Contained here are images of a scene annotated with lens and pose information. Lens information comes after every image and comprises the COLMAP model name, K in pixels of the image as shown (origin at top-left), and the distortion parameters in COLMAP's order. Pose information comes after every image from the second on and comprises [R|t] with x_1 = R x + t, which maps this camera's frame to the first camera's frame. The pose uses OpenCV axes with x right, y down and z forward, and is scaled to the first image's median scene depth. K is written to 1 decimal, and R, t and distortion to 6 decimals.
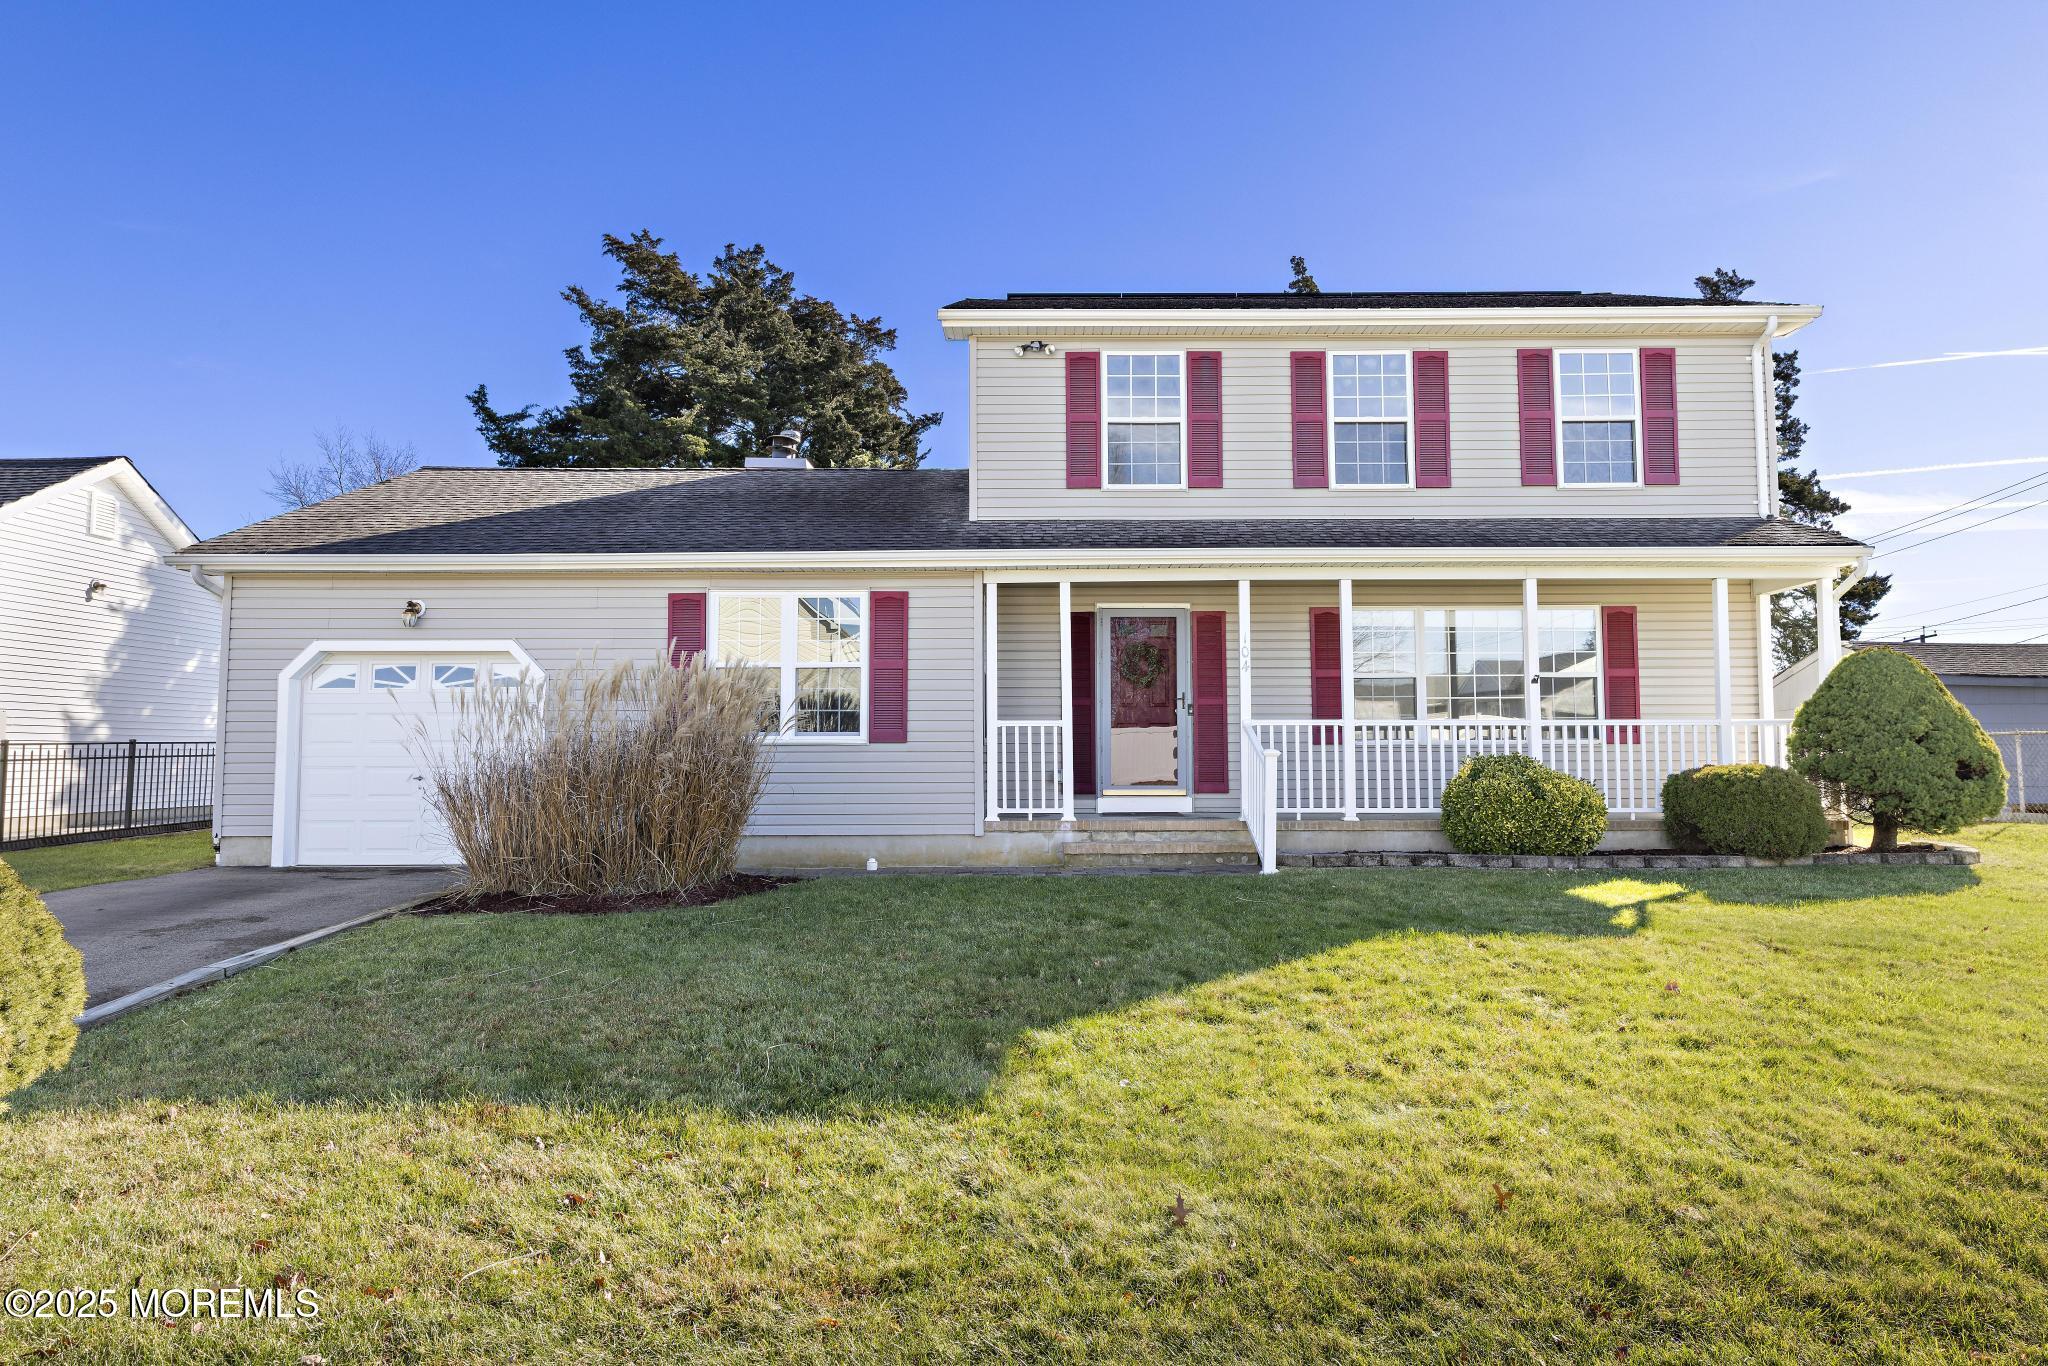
lens RADIAL K [[1194.3, 0, 1025.2], [0, 1194.3, 663.3], [0, 0, 1]] dist [-0.007187, -0.001568]
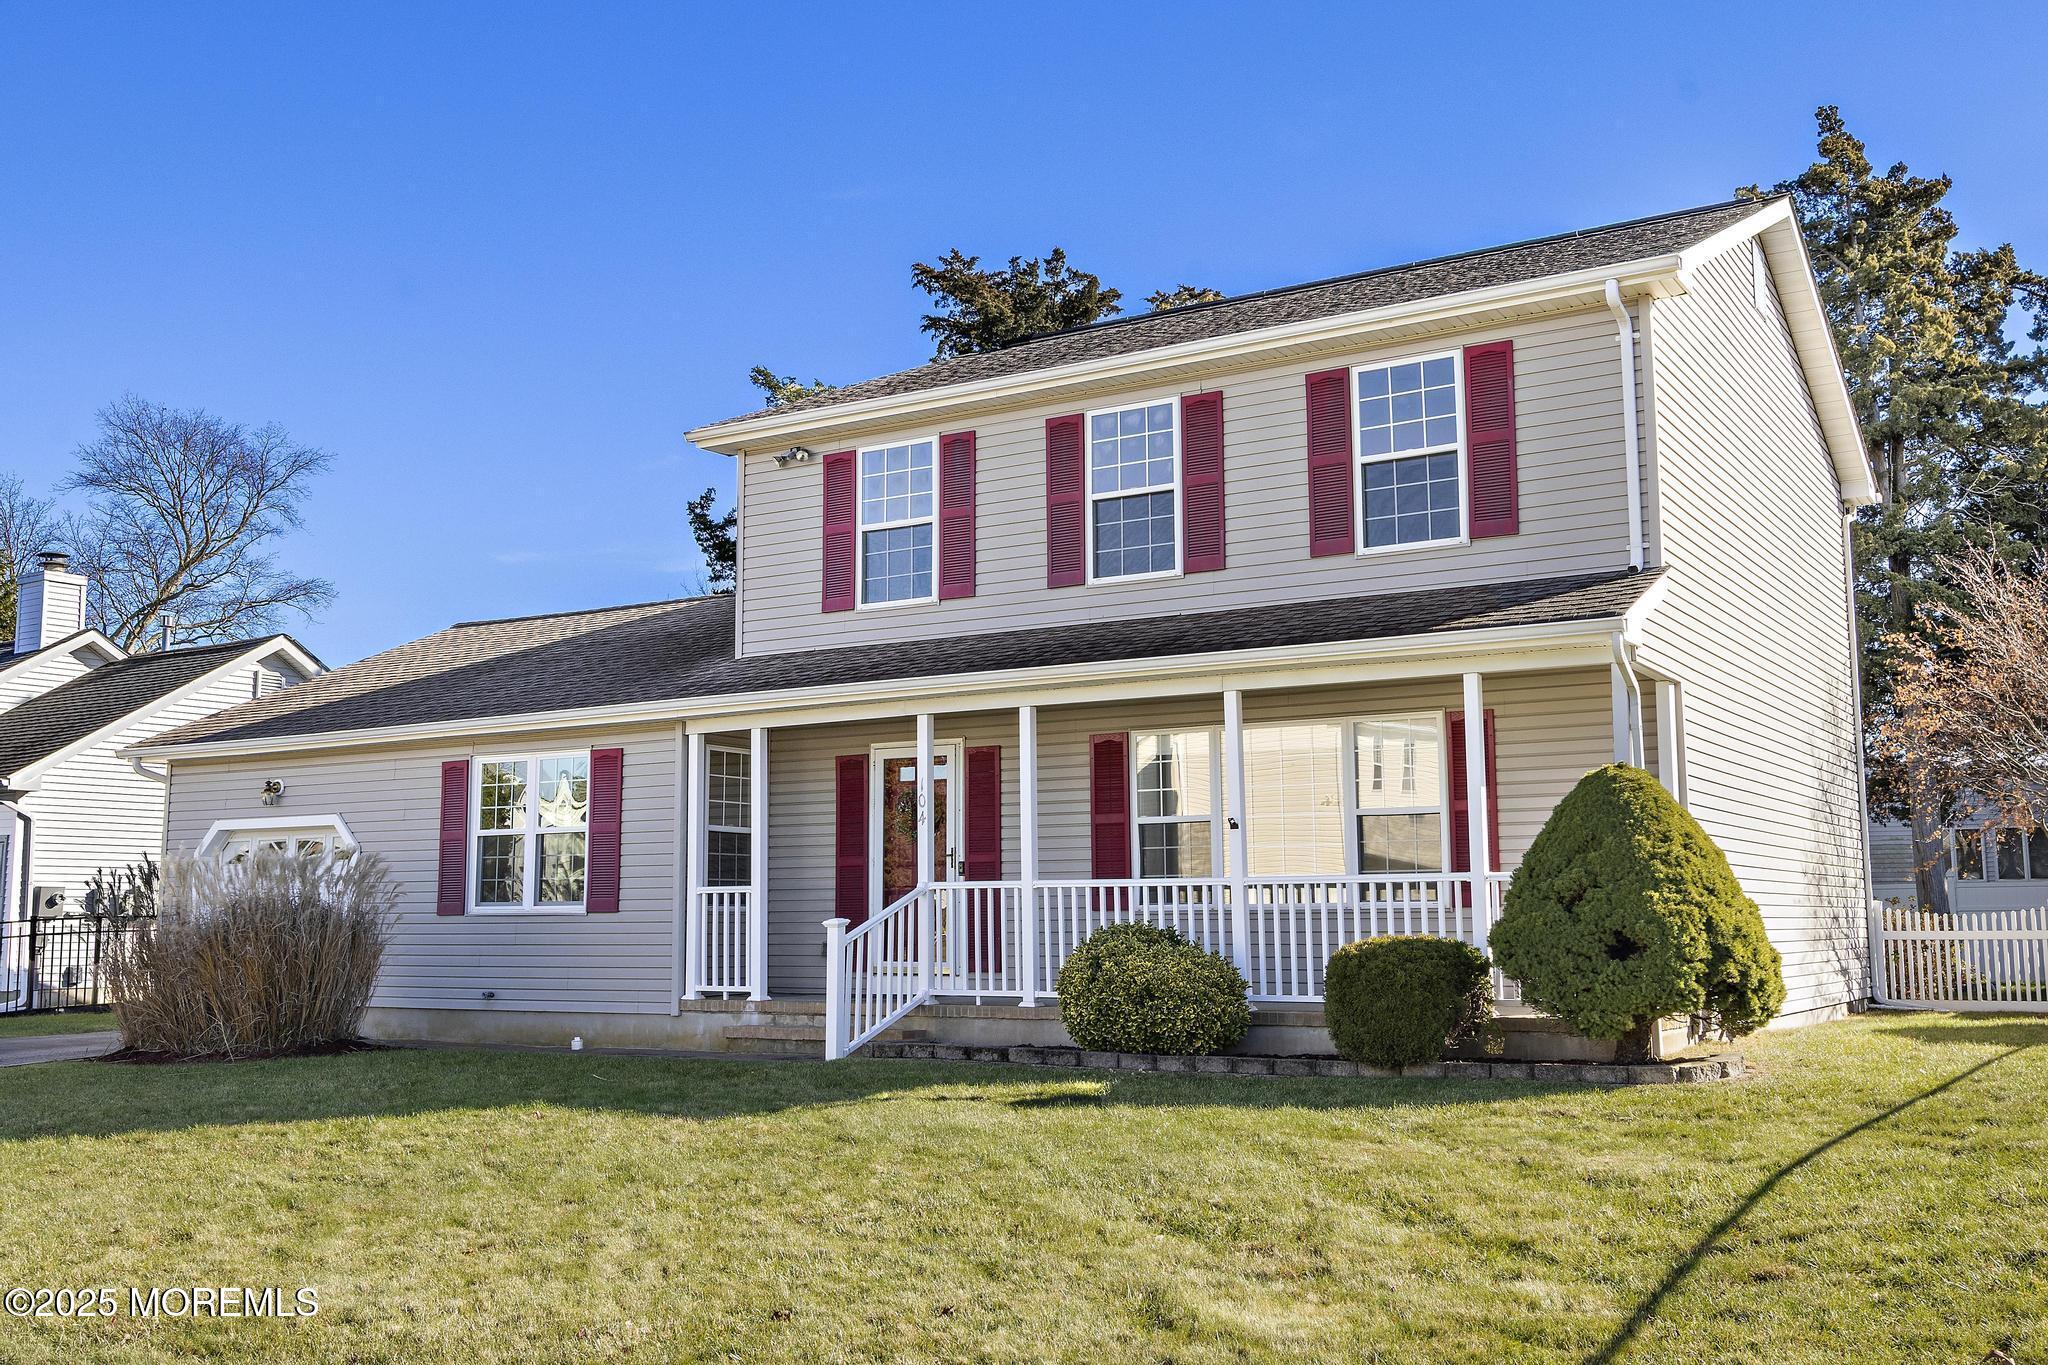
lens RADIAL K [[1887.7, 0, 1025.5], [0, 1887.7, 686.6], [0, 0, 1]] dist [-0.022822, 0.000000]
pose [[0.862323, -0.066788, -0.501934, 0.840093], [0.043364, 0.997362, -0.058210, -0.008681], [0.504498, 0.028430, 0.862945, -0.096411]]
